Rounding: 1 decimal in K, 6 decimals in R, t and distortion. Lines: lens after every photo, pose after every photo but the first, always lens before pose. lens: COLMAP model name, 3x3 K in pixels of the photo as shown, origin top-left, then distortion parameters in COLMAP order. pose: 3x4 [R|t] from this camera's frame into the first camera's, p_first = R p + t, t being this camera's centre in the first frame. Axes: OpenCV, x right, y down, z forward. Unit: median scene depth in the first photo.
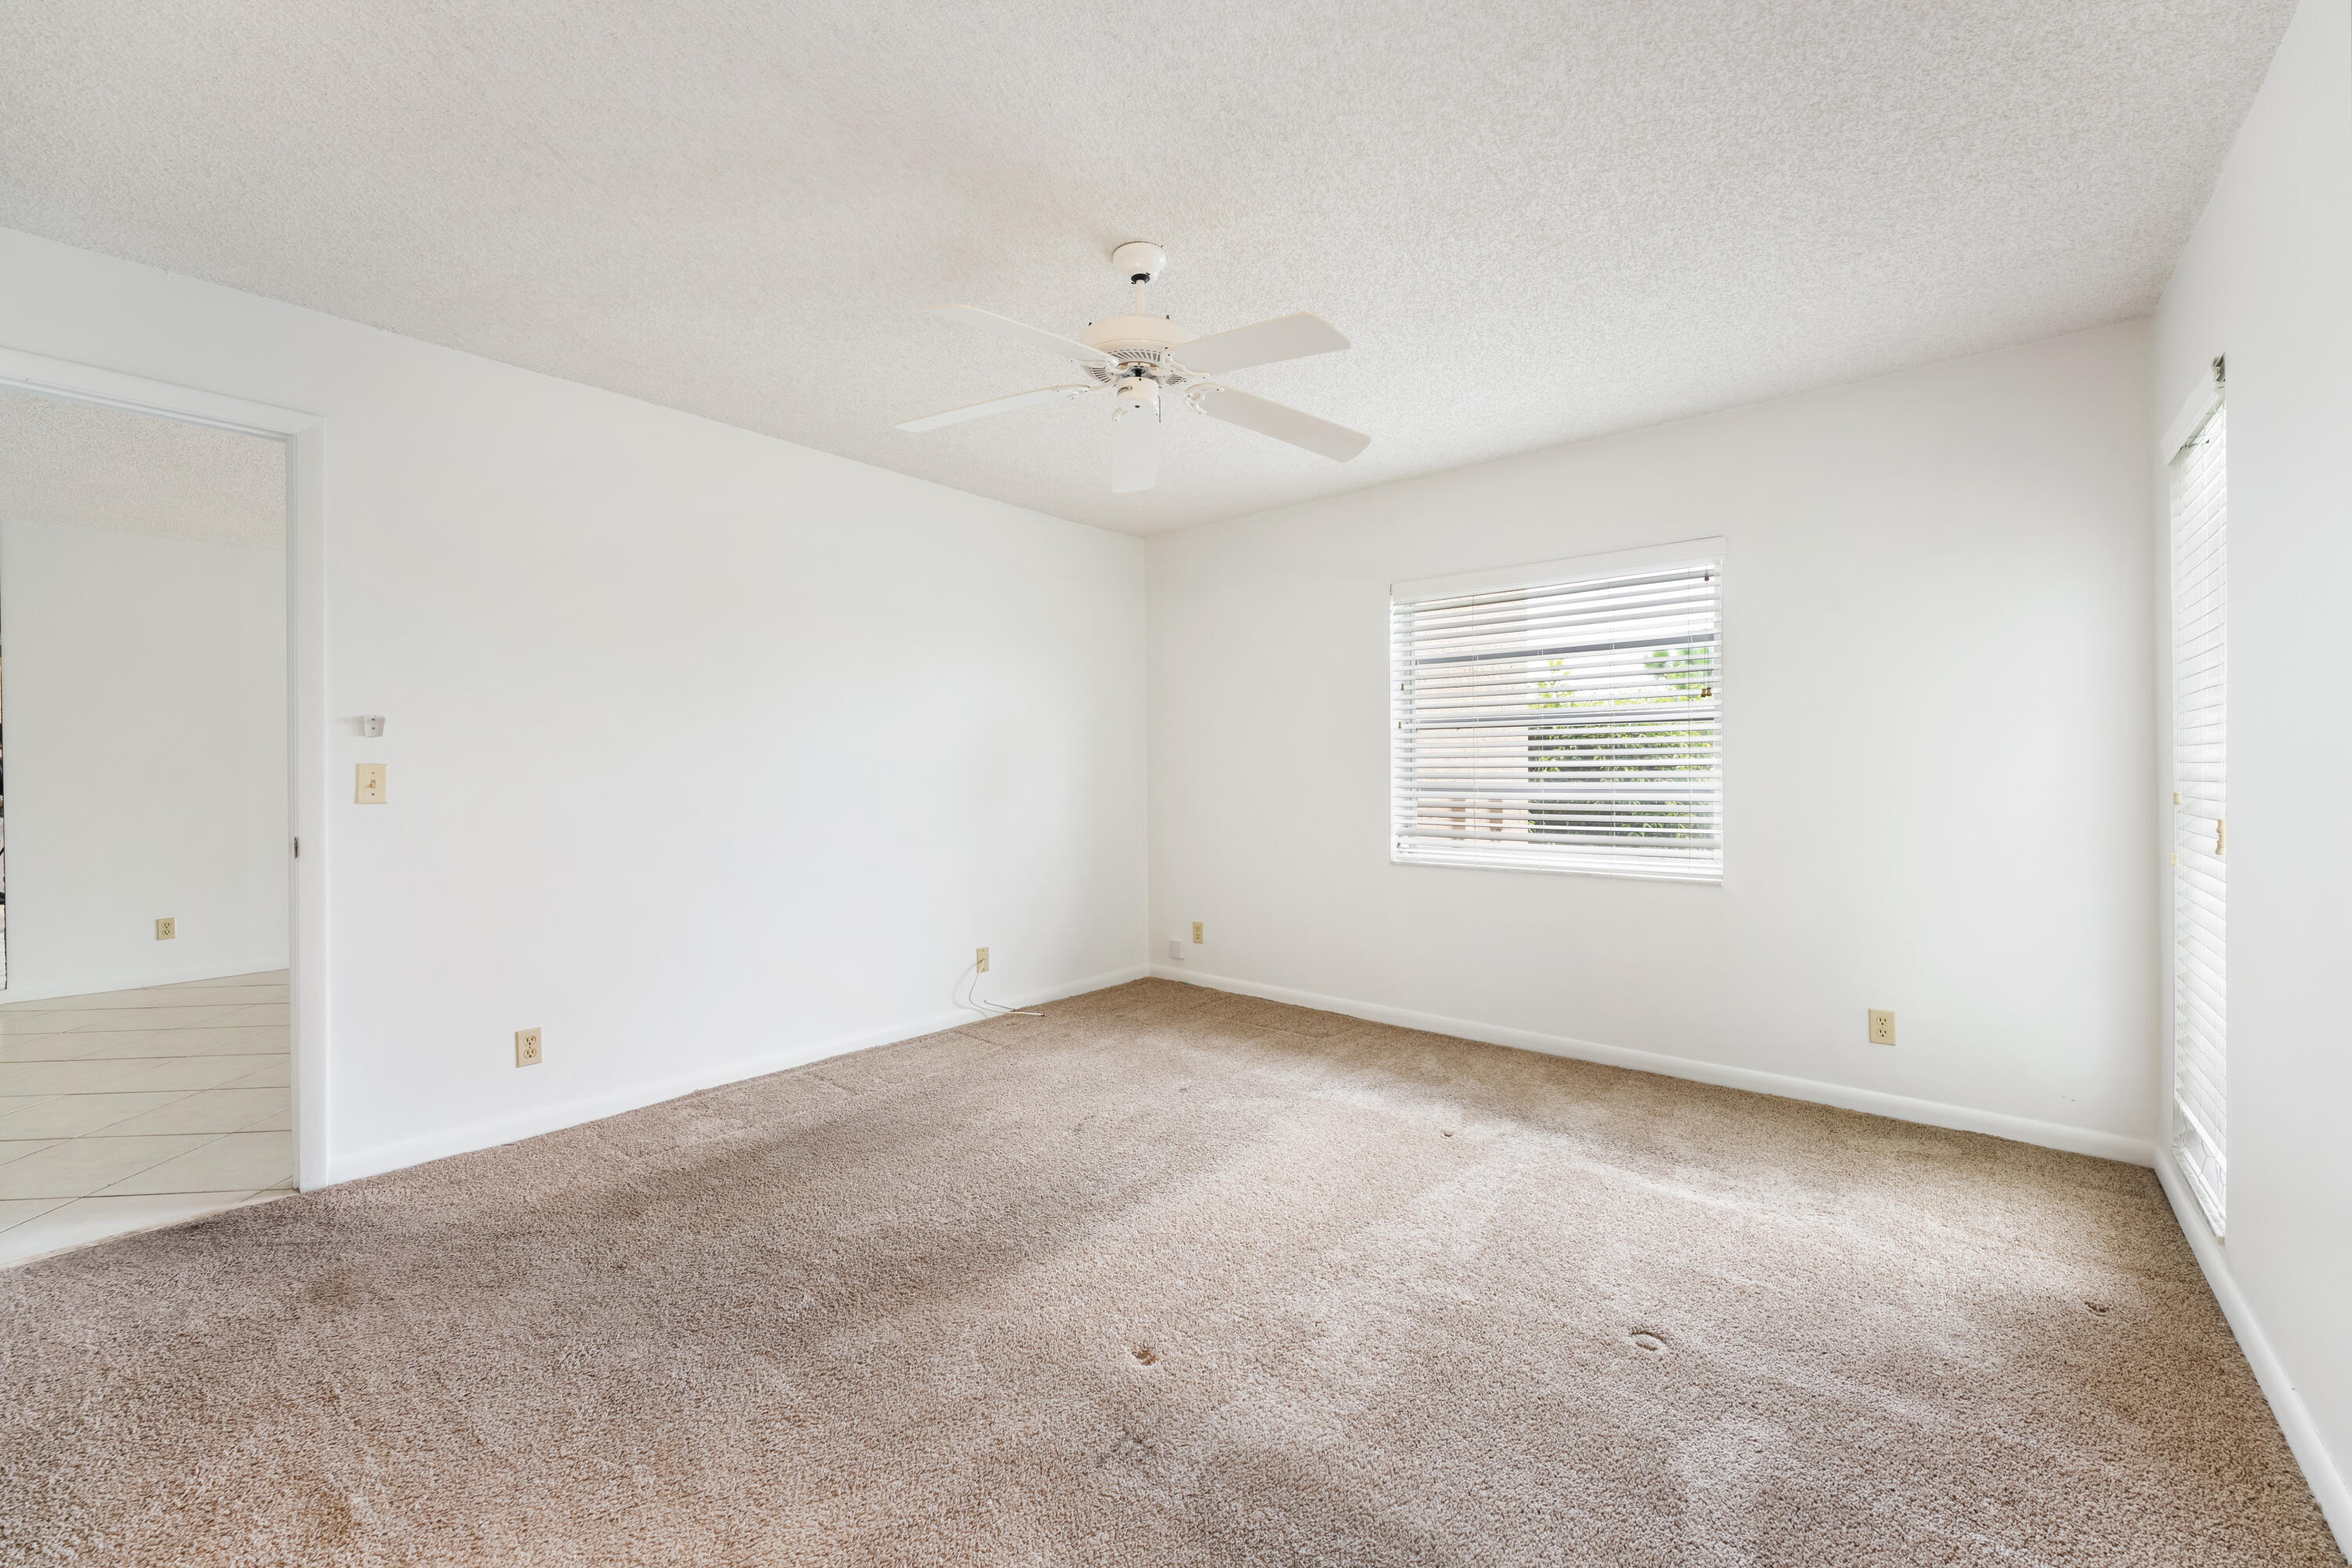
lens RADIAL K [[949.7, 0, 1178.3], [0, 949.7, 777.3], [0, 0, 1]] dist [-0.001389, -0.000208]
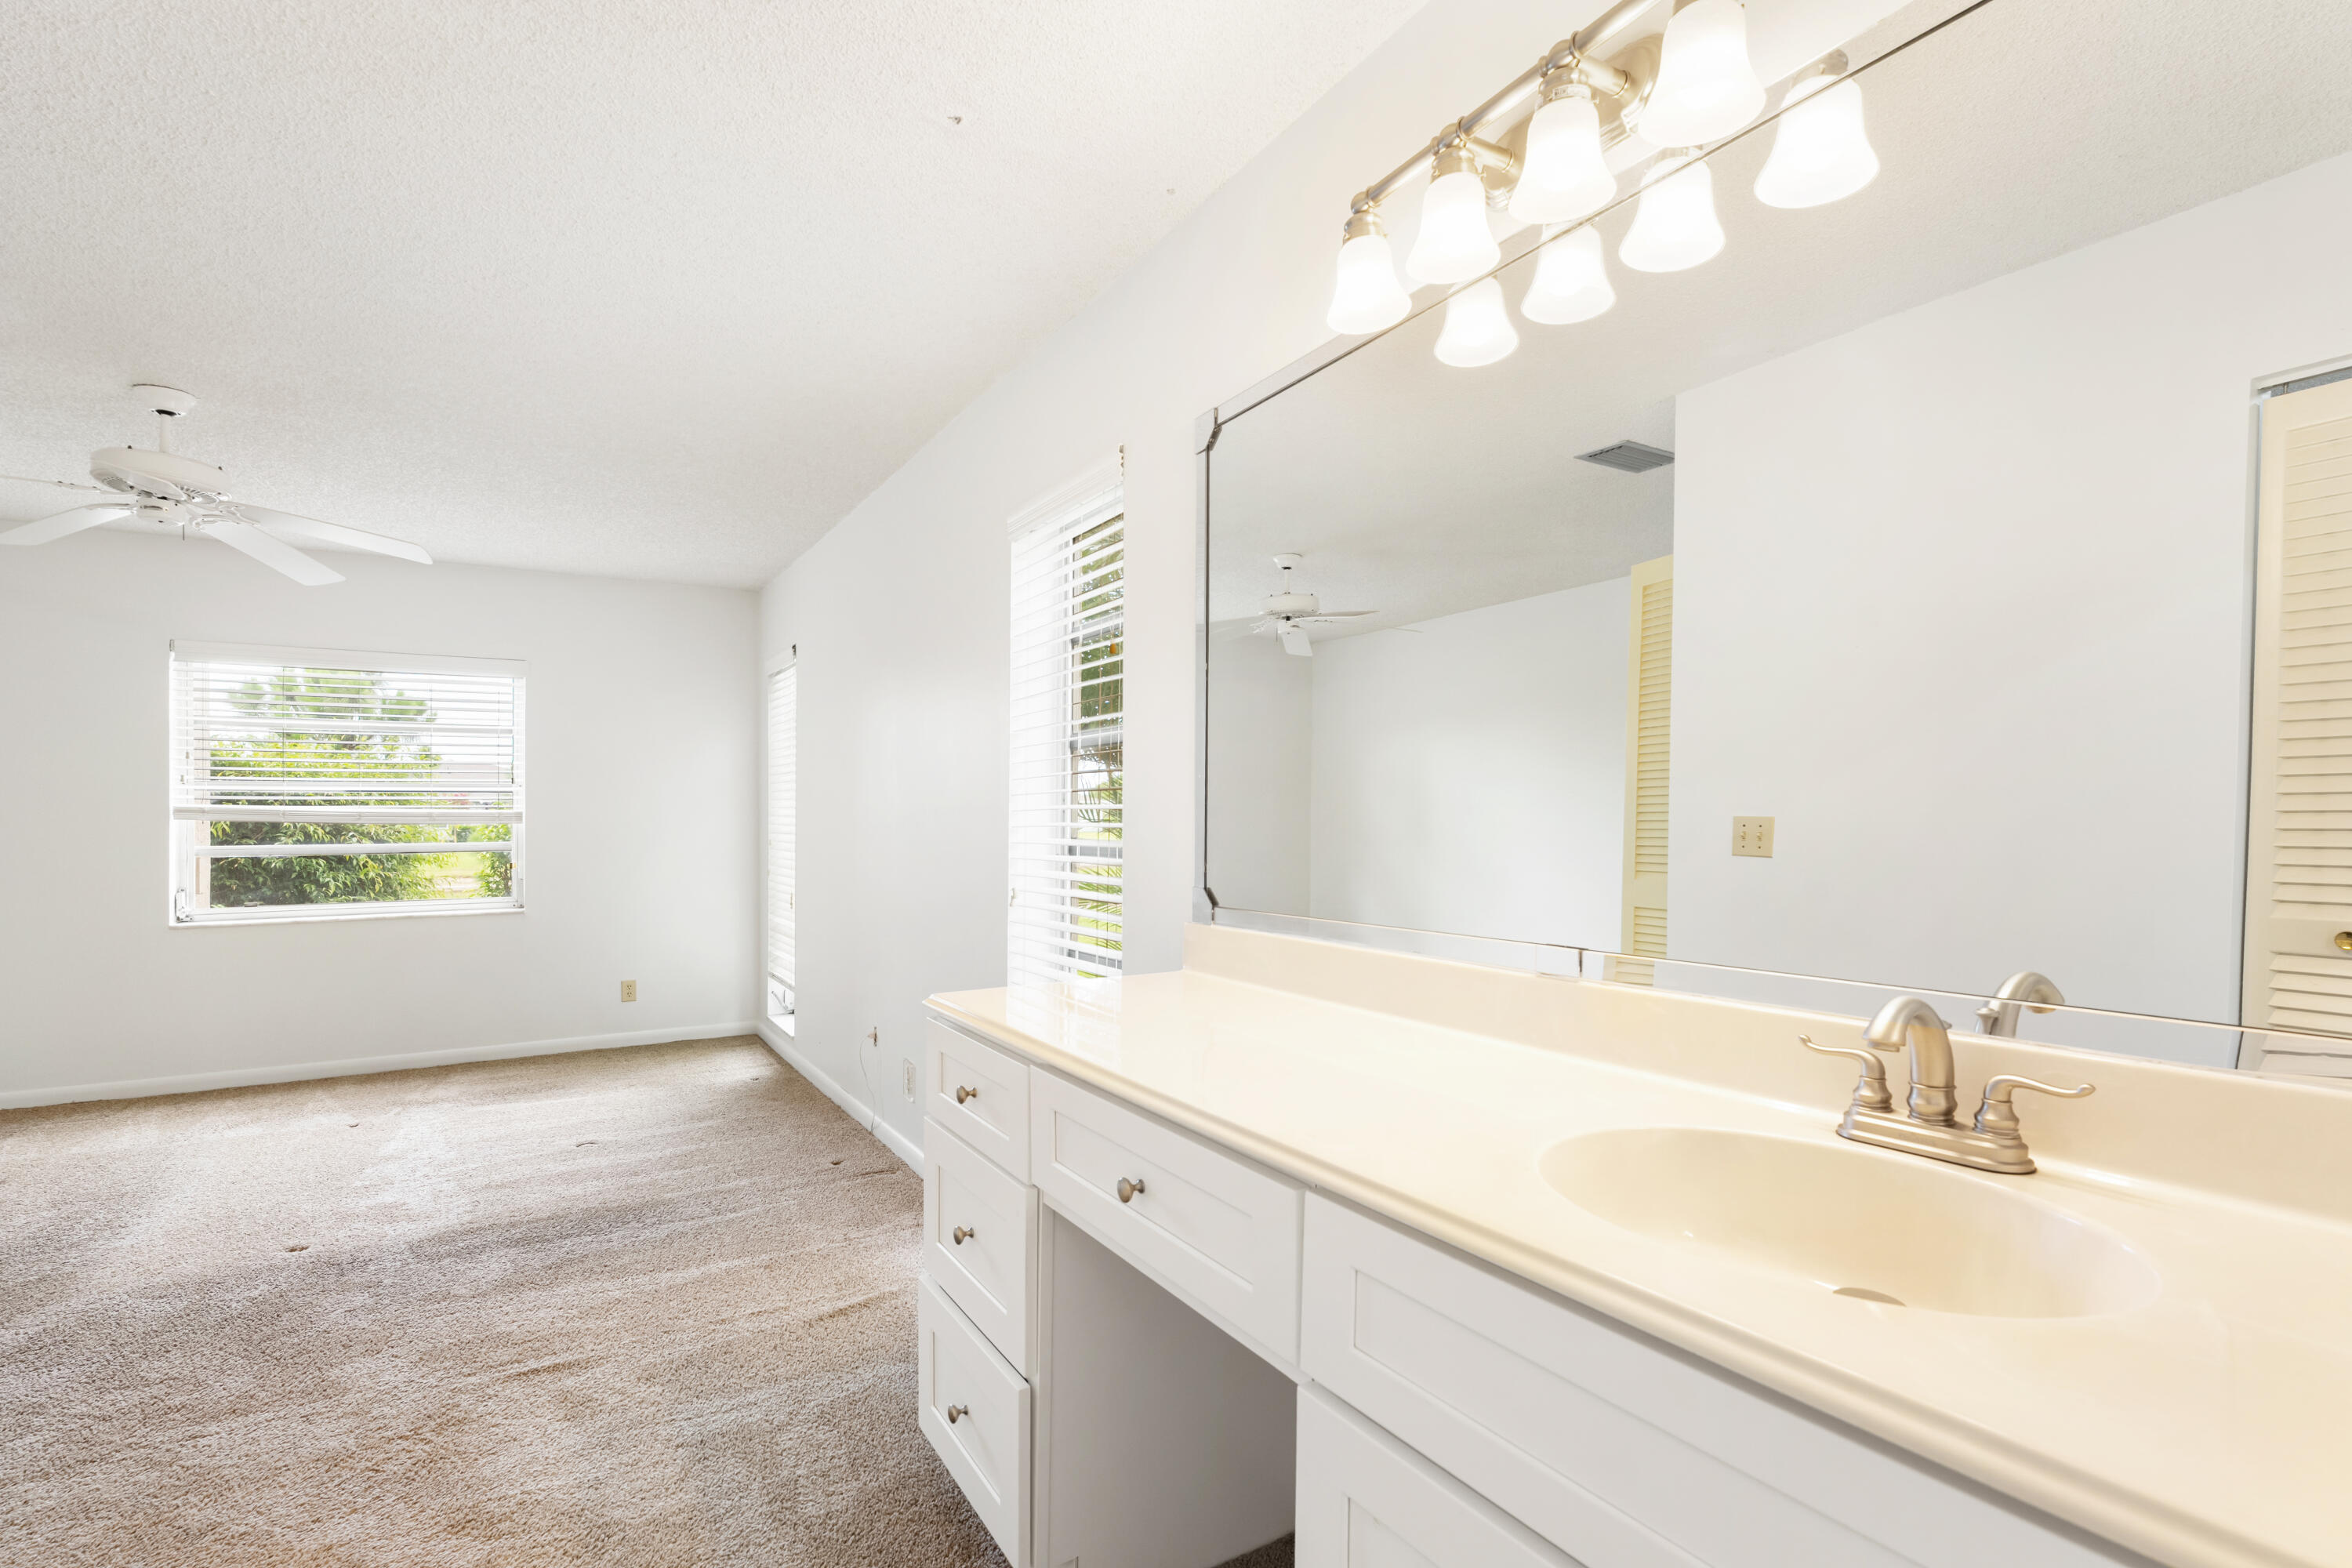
lens RADIAL K [[1065.0, 0, 1176.0], [0, 1065.0, 784.0], [0, 0, 1]] dist [-0.000461, -0.000114]
pose [[0.323776, 0.030737, 0.945634, -0.861272], [0.011272, 0.999276, -0.036340, -0.008644], [-0.946067, 0.022426, 0.323195, -0.587429]]
